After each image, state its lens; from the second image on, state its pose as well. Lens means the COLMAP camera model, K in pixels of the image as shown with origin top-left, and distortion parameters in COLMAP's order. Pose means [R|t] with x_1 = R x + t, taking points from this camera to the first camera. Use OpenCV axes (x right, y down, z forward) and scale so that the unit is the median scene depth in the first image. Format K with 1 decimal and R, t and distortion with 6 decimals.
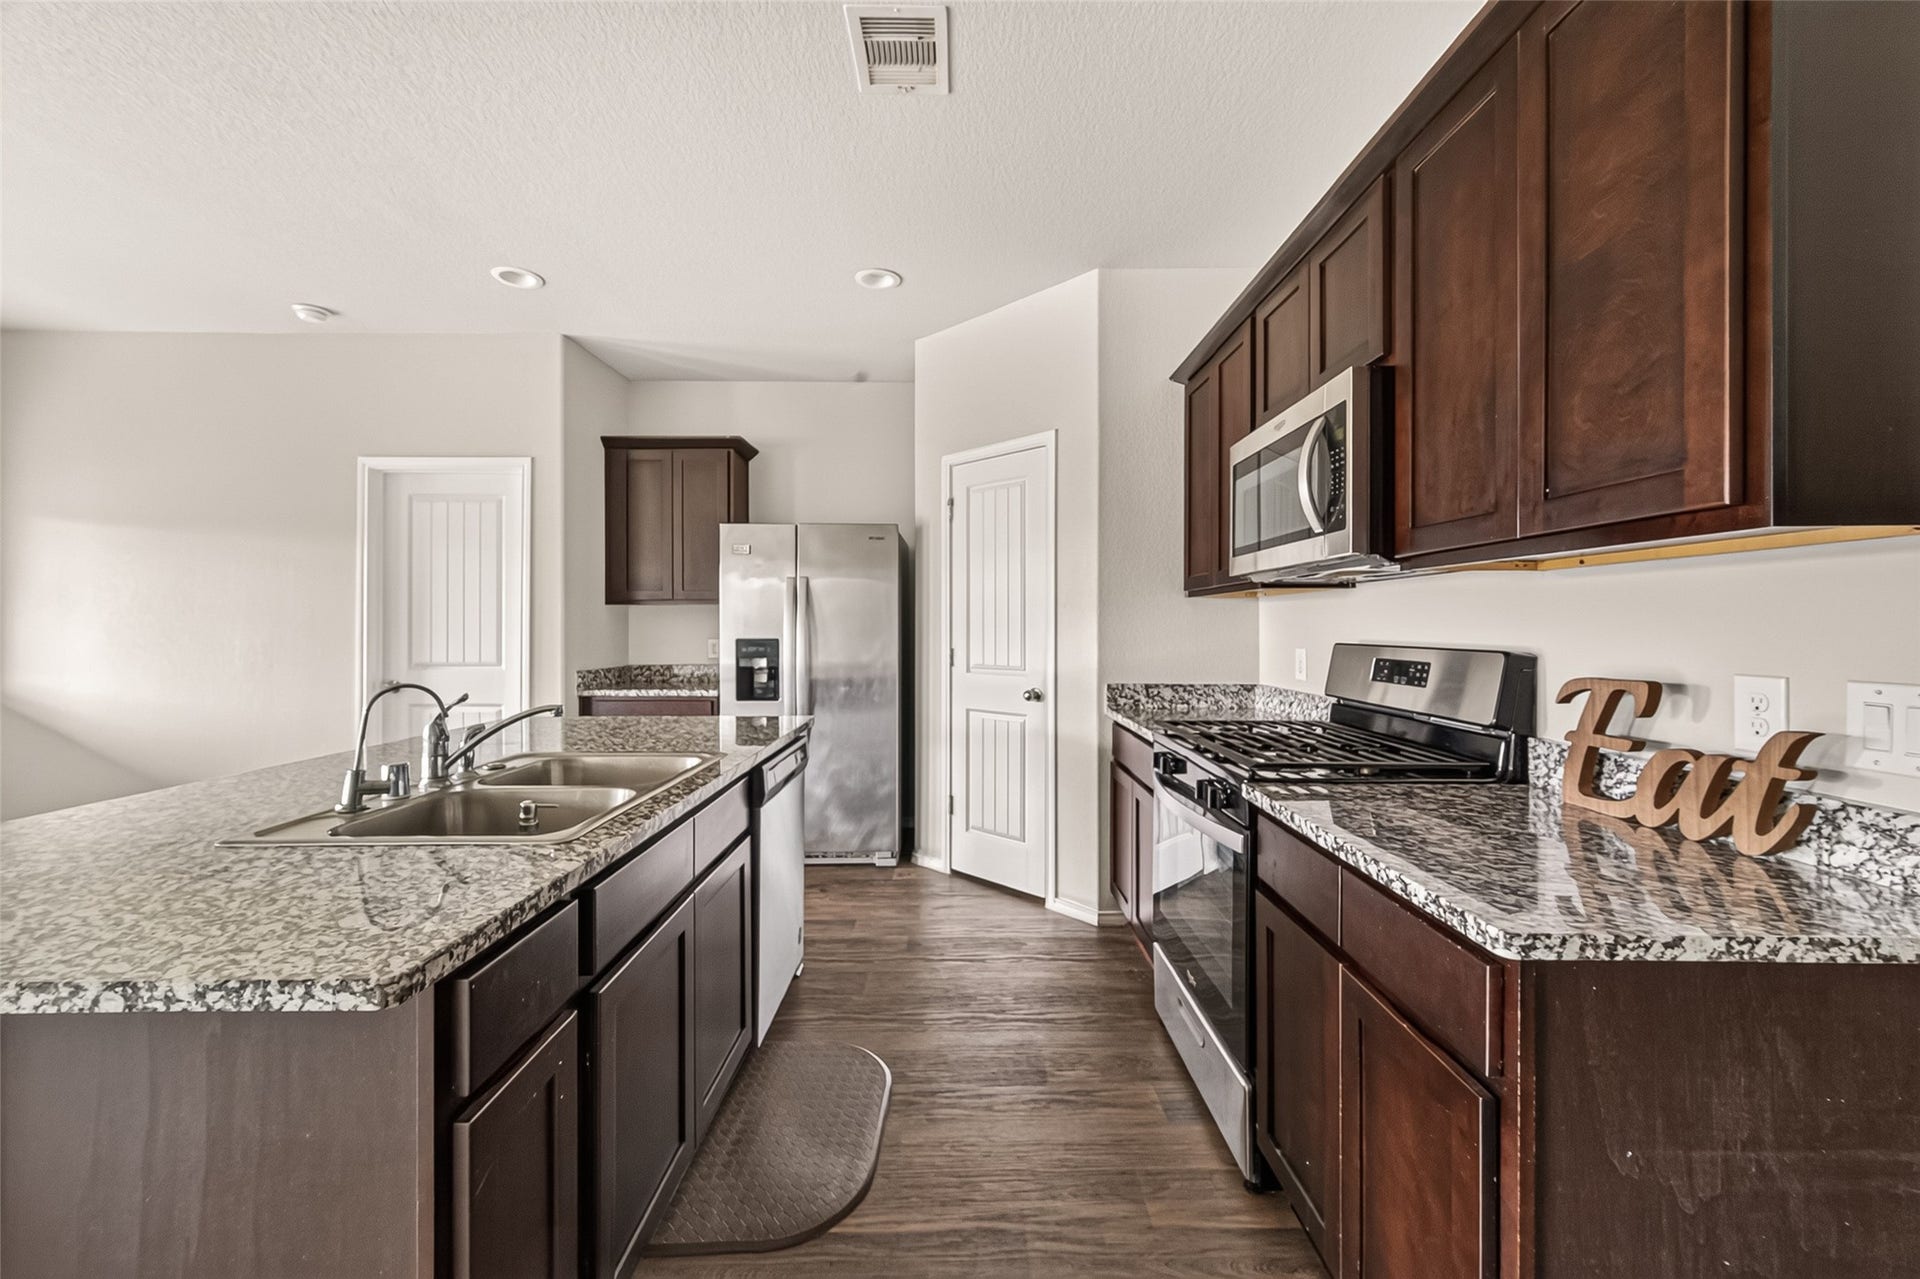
lens RADIAL K [[796.3, 0, 960.0], [0, 796.3, 639.5], [0, 0, 1]] dist [0.036352, 0.000050]
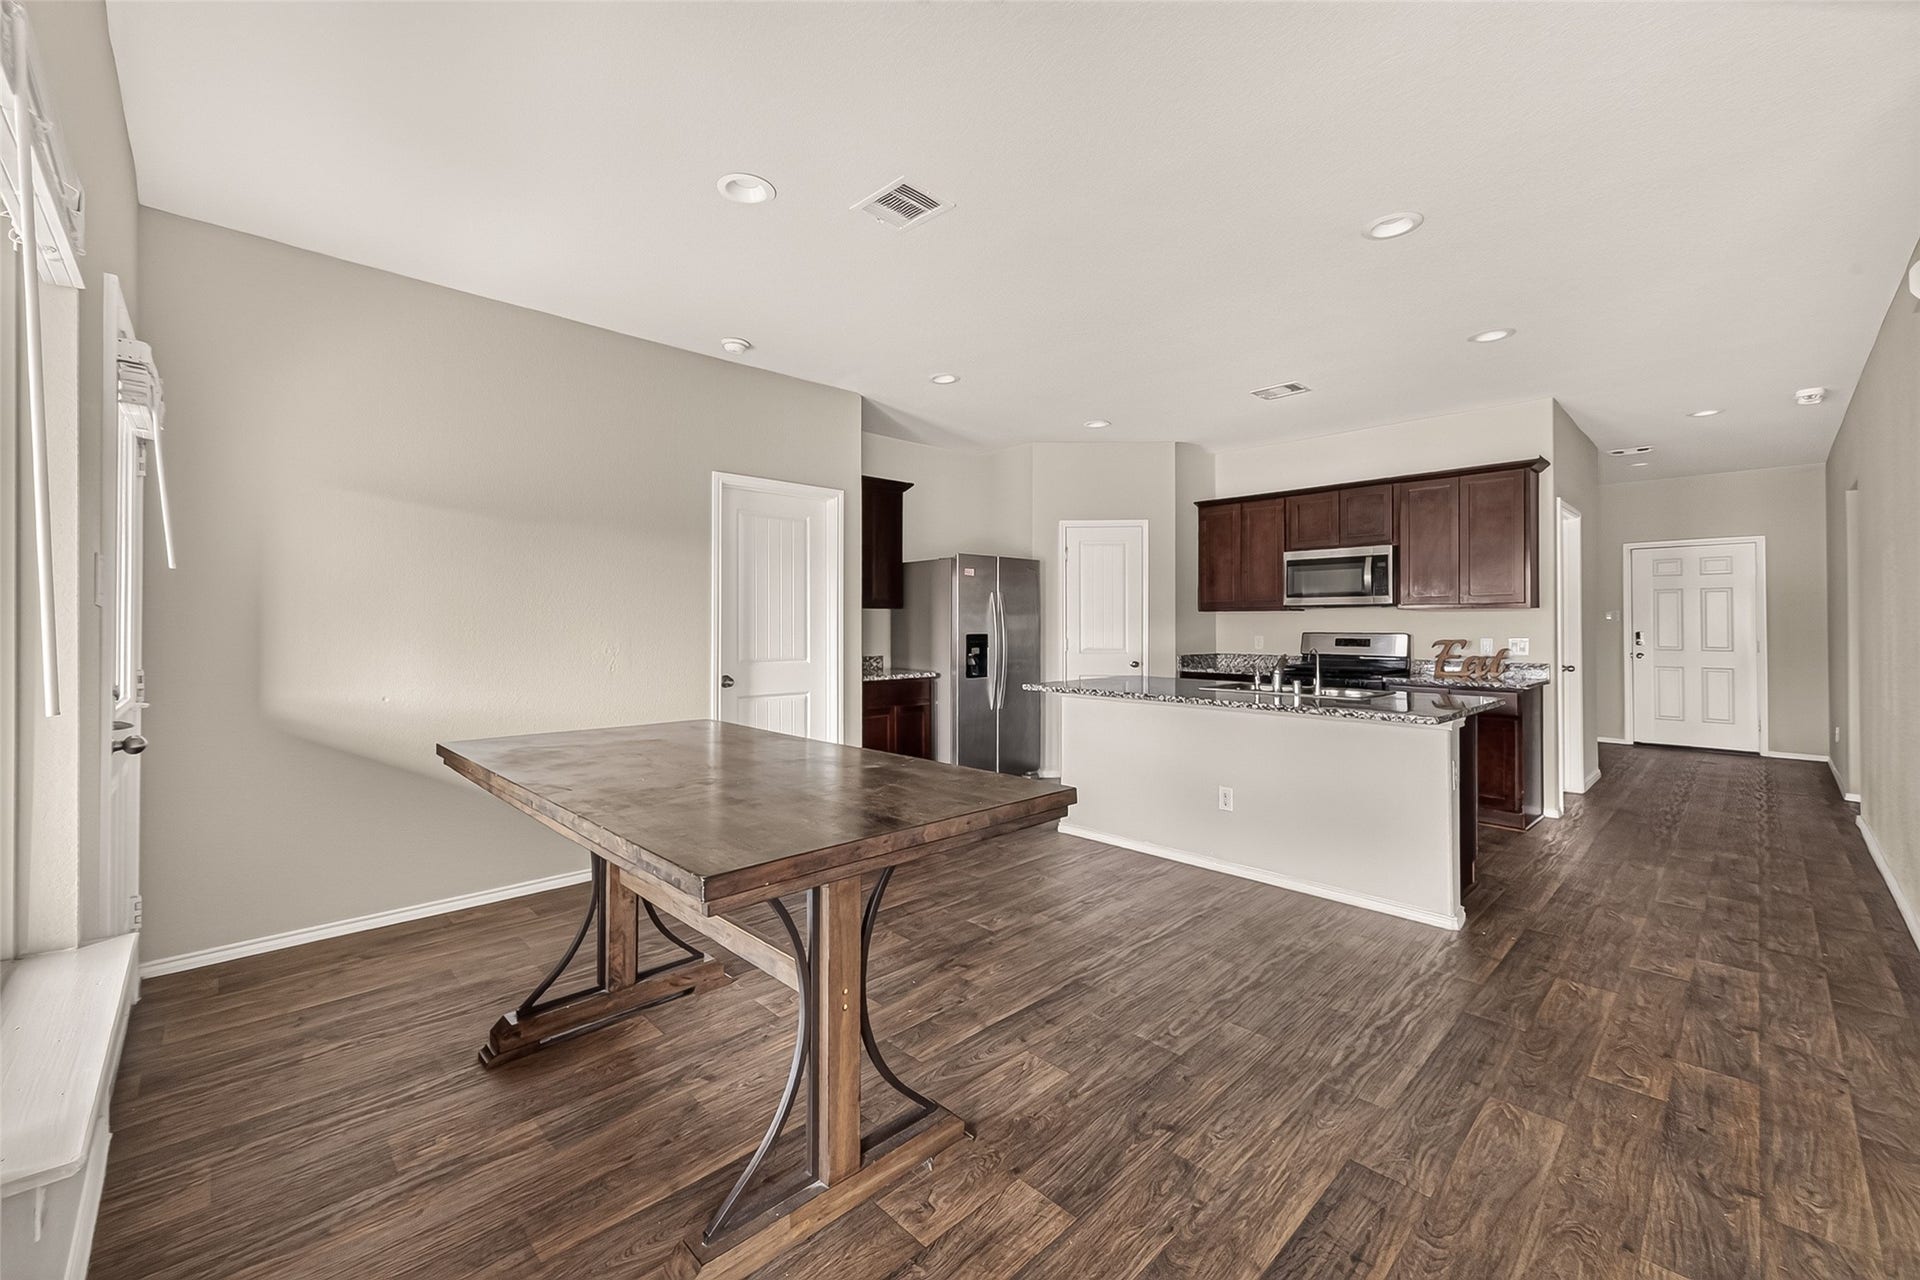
lens RADIAL K [[761.1, 0, 964.9], [0, 761.1, 633.0], [0, 0, 1]] dist [-0.000199, 0.000026]
pose [[0.712519, -0.001001, 0.701652, -1.244957], [0.013649, 0.999830, -0.012434, 0.013045], [-0.701520, 0.018436, 0.712412, 0.044859]]
